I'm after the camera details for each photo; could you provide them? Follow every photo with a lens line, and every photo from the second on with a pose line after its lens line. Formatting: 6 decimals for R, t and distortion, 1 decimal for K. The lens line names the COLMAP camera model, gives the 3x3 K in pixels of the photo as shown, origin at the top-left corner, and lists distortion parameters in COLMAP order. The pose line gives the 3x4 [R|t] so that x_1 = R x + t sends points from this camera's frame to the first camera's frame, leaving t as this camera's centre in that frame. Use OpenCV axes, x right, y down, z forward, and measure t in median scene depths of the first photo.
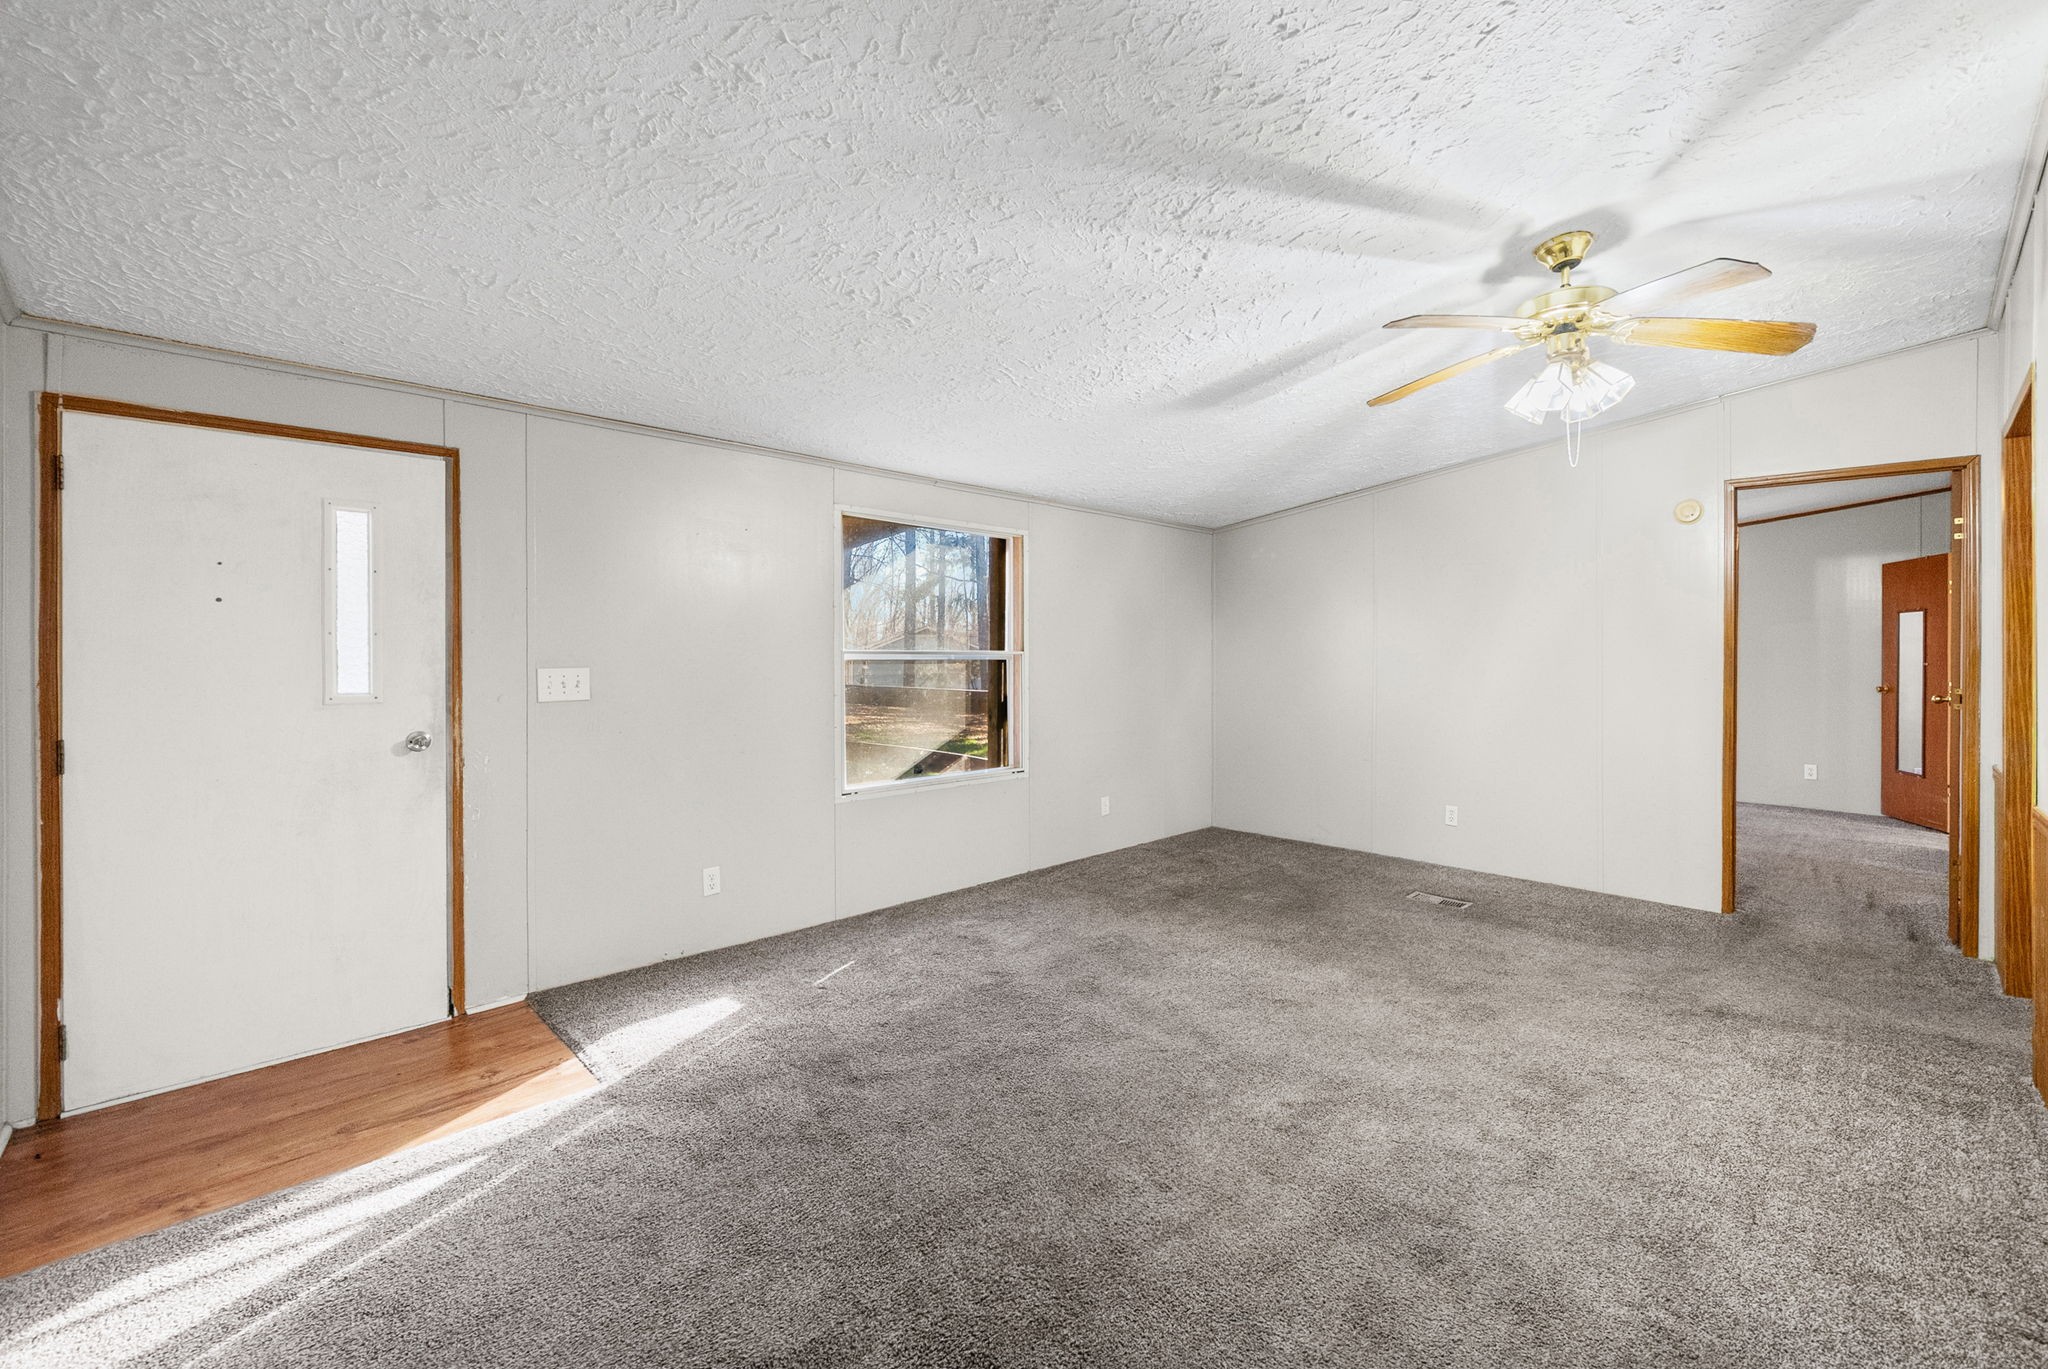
lens RADIAL K [[807.6, 0, 1025.6], [0, 807.6, 664.1], [0, 0, 1]] dist [-0.001996, -0.000303]
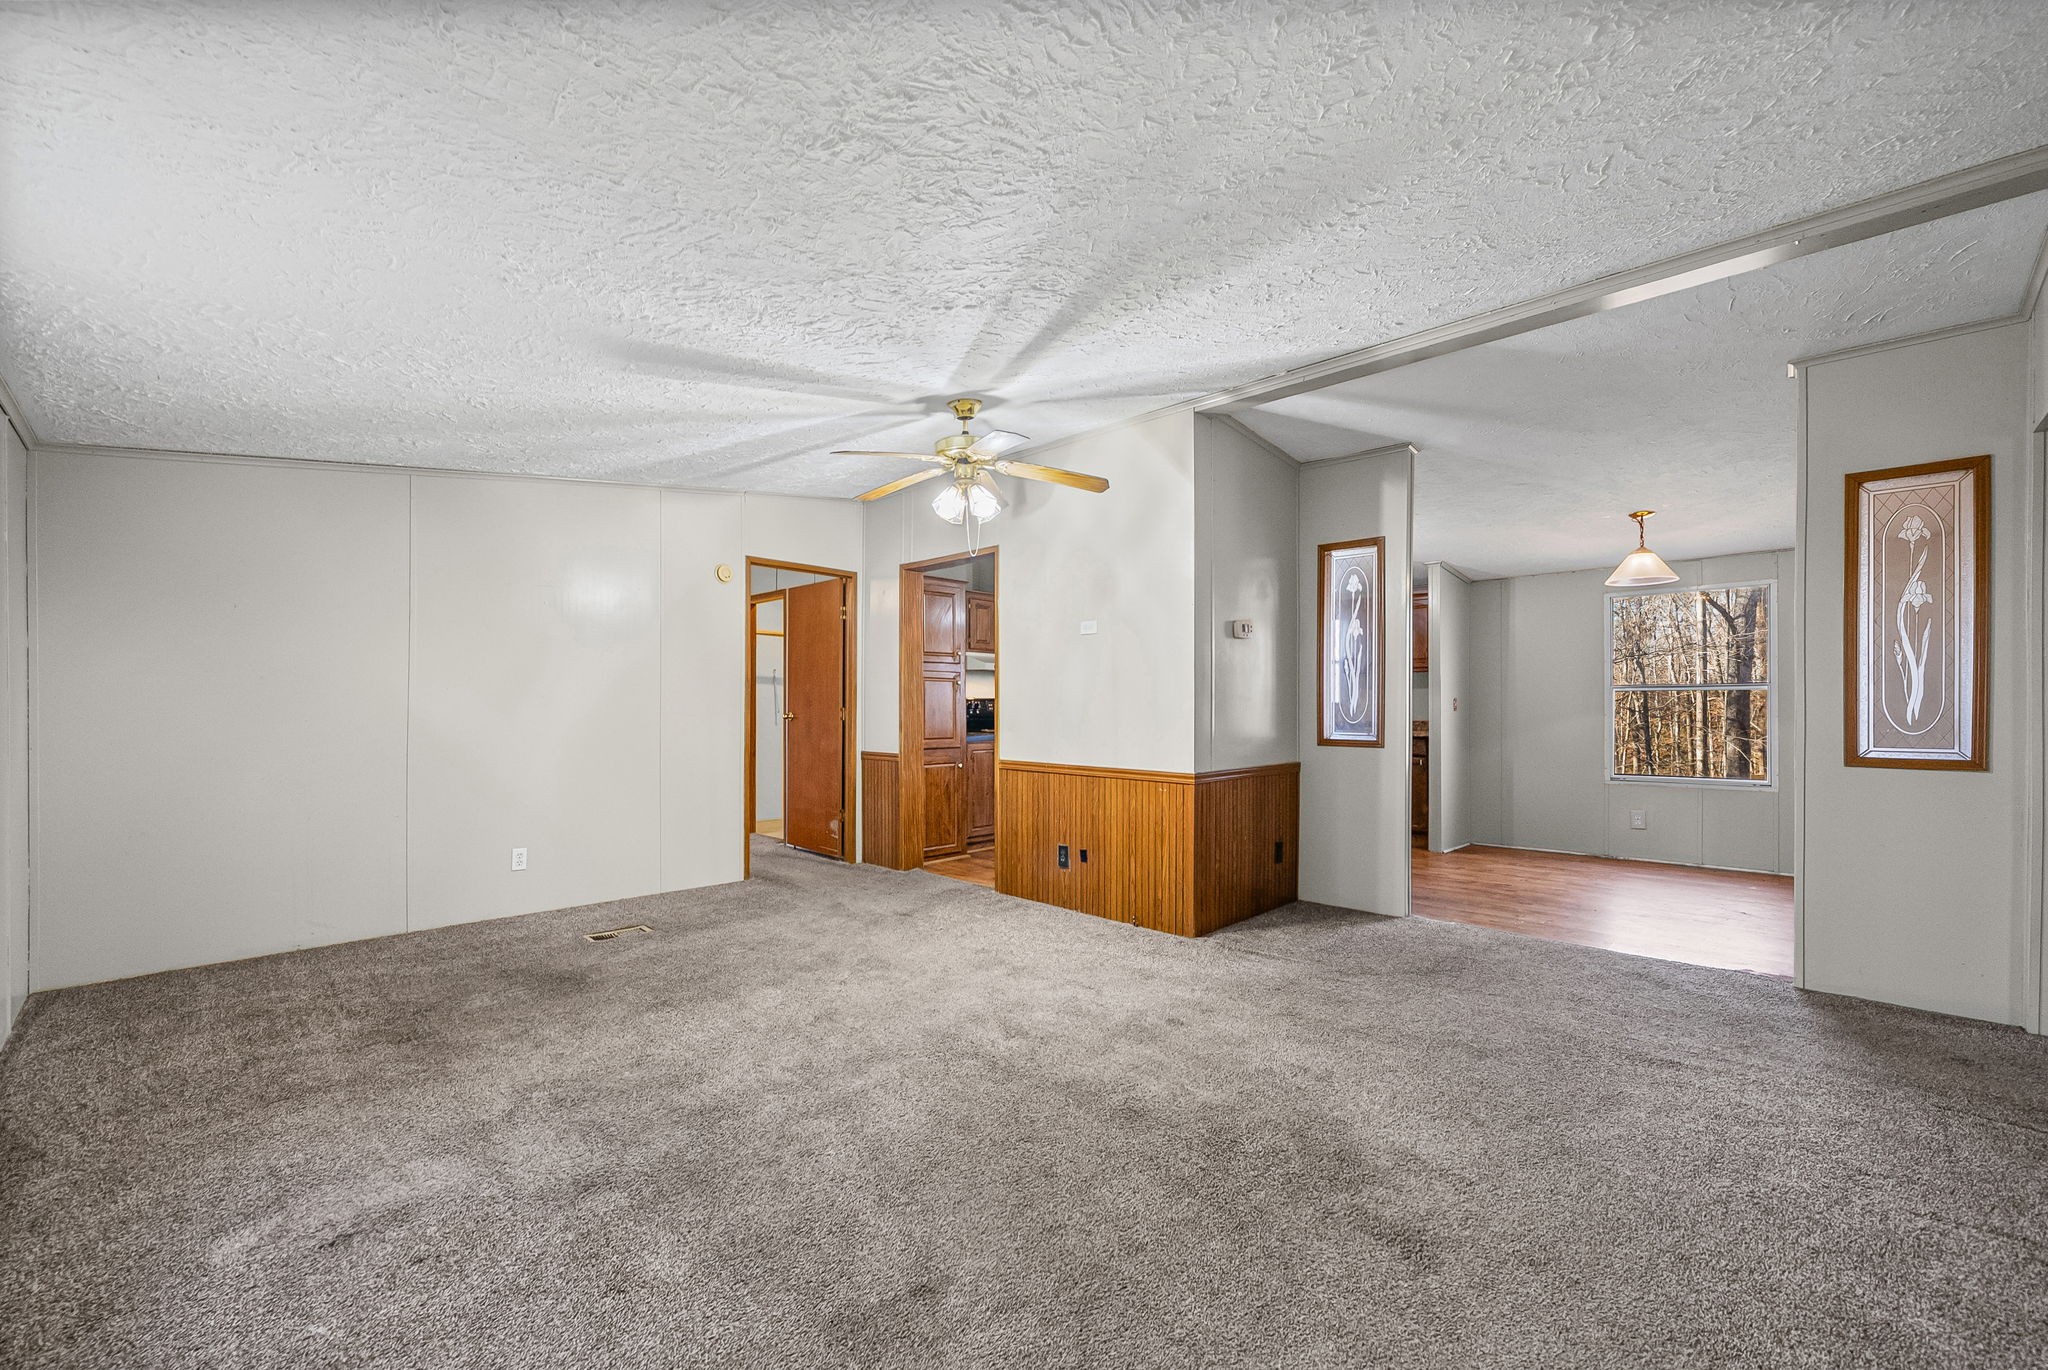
lens RADIAL K [[862.6, 0, 1018.7], [0, 862.6, 708.4], [0, 0, 1]] dist [0.000003, 0.000069]
pose [[-0.025777, -0.001442, 0.999667, -0.805940], [0.002176, 0.999997, 0.001499, 0.031957], [-0.999665, 0.002214, -0.025774, 0.822218]]
